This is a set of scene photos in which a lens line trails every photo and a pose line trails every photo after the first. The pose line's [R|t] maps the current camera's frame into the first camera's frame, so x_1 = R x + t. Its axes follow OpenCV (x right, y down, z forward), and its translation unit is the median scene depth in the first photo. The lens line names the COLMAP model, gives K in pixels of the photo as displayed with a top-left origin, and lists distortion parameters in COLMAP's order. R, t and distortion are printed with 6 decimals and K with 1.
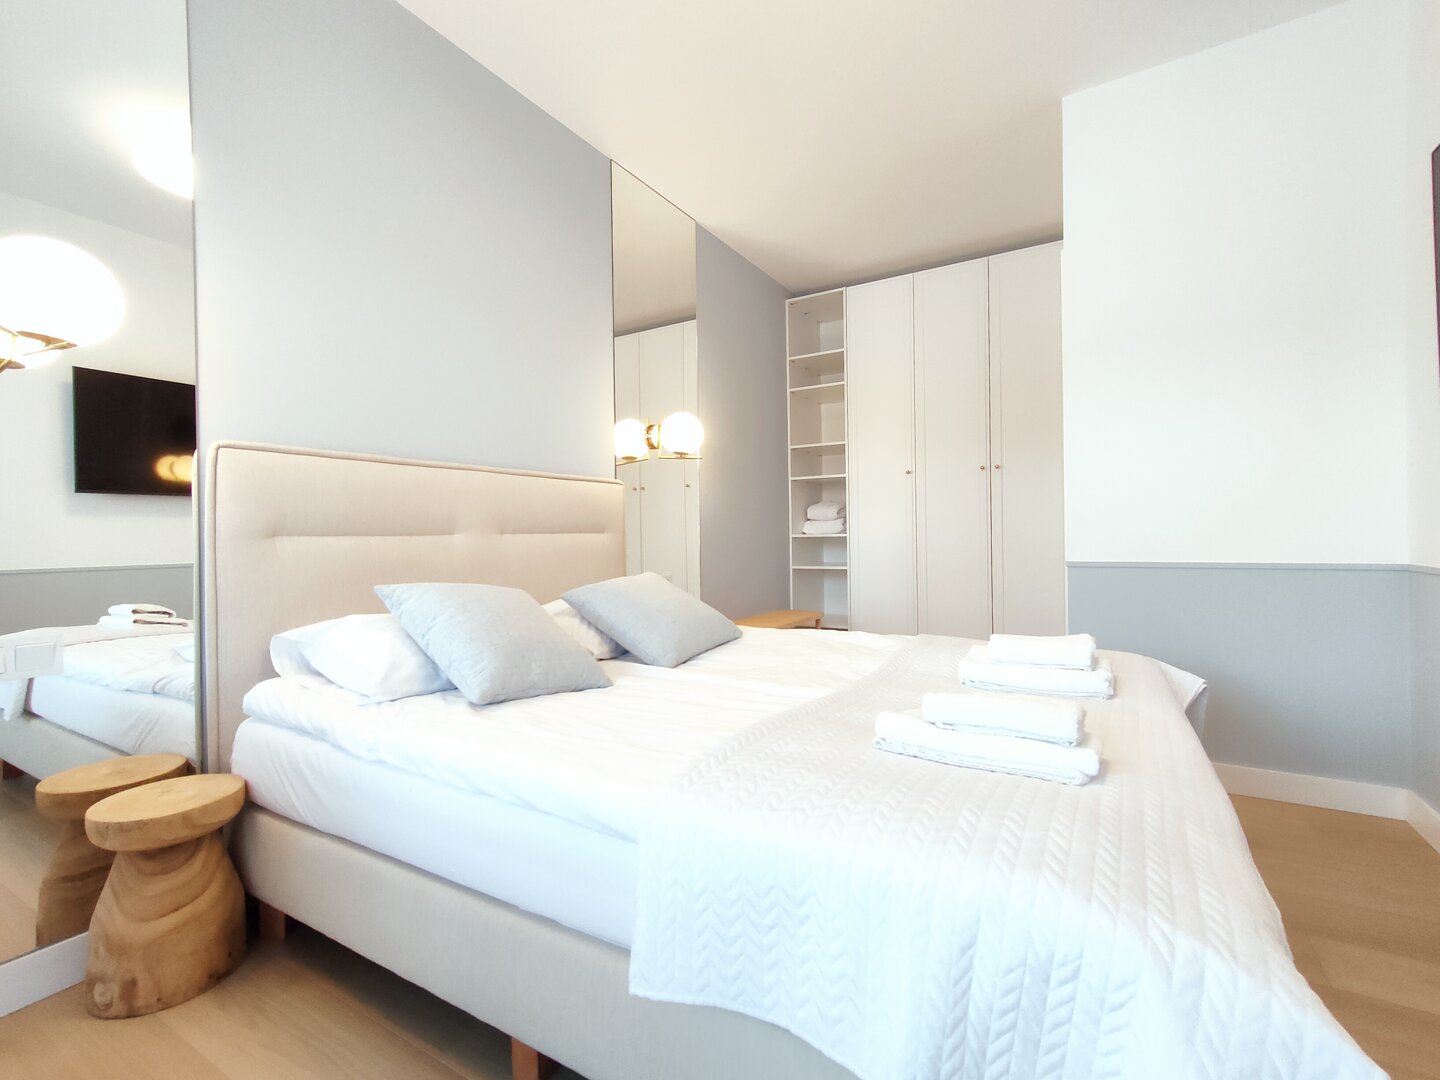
lens RADIAL K [[667.7, 0, 717.4], [0, 667.7, 539.6], [0, 0, 1]] dist [0.008996, -0.001859]
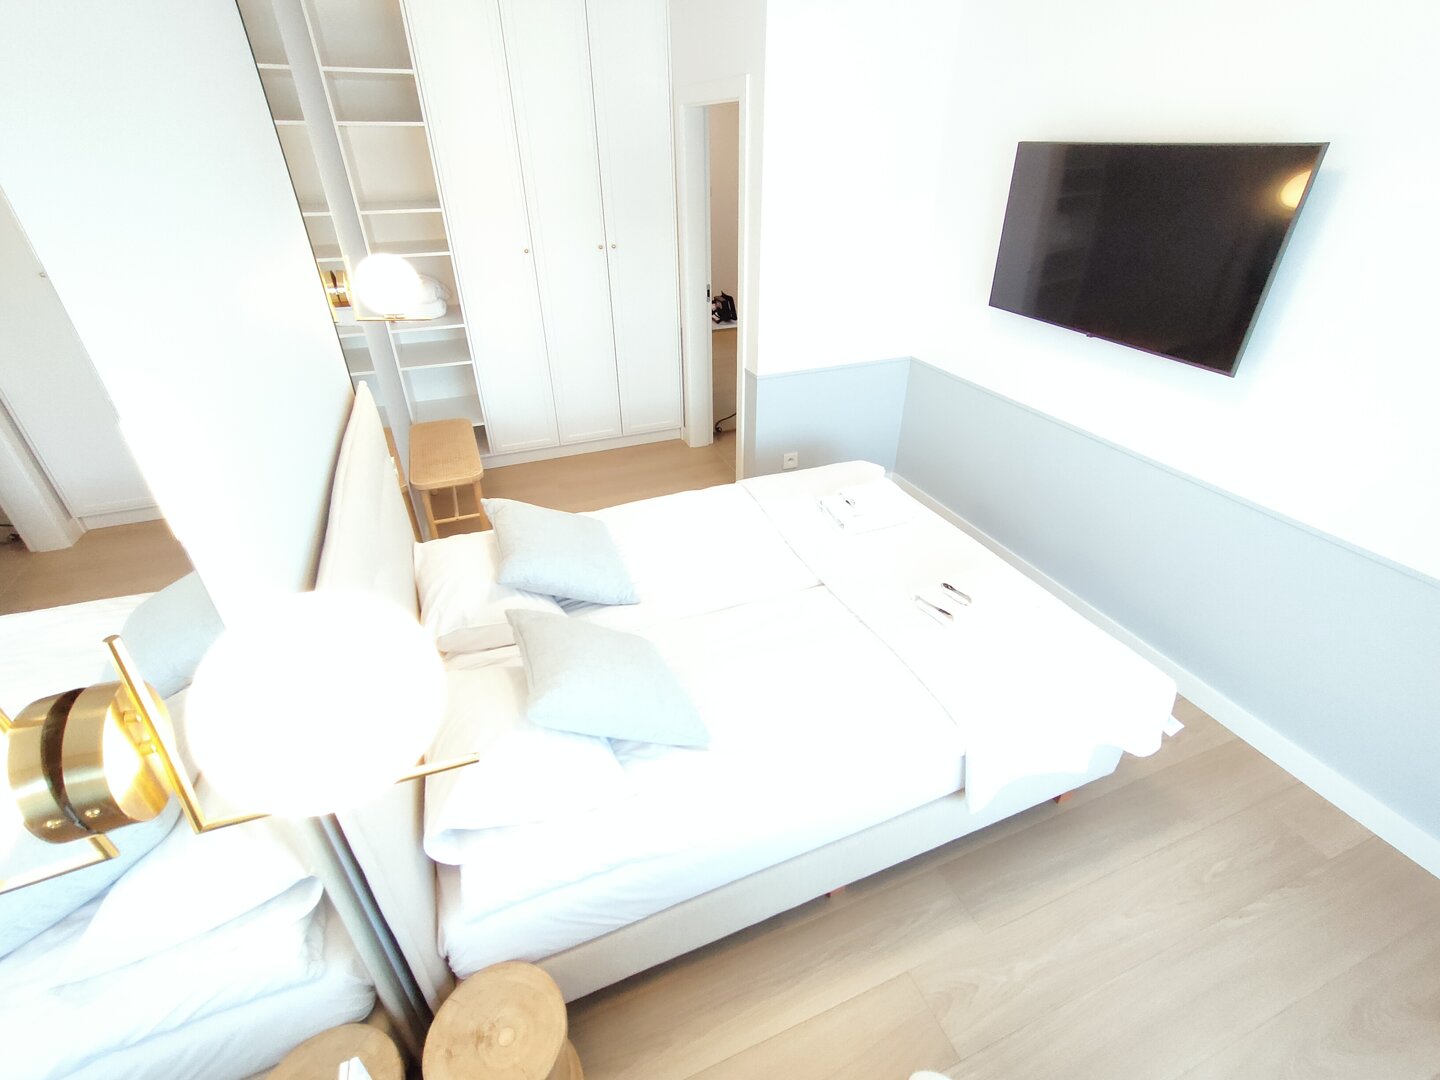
lens RADIAL K [[667.7, 0, 721.4], [0, 667.7, 544.3], [0, 0, 1]] dist [0.008996, -0.001859]
pose [[0.598265, -0.403561, 0.692255, -0.657660], [-0.003585, 0.862560, 0.505942, -0.406218], [-0.801290, -0.305169, 0.514593, 0.339873]]
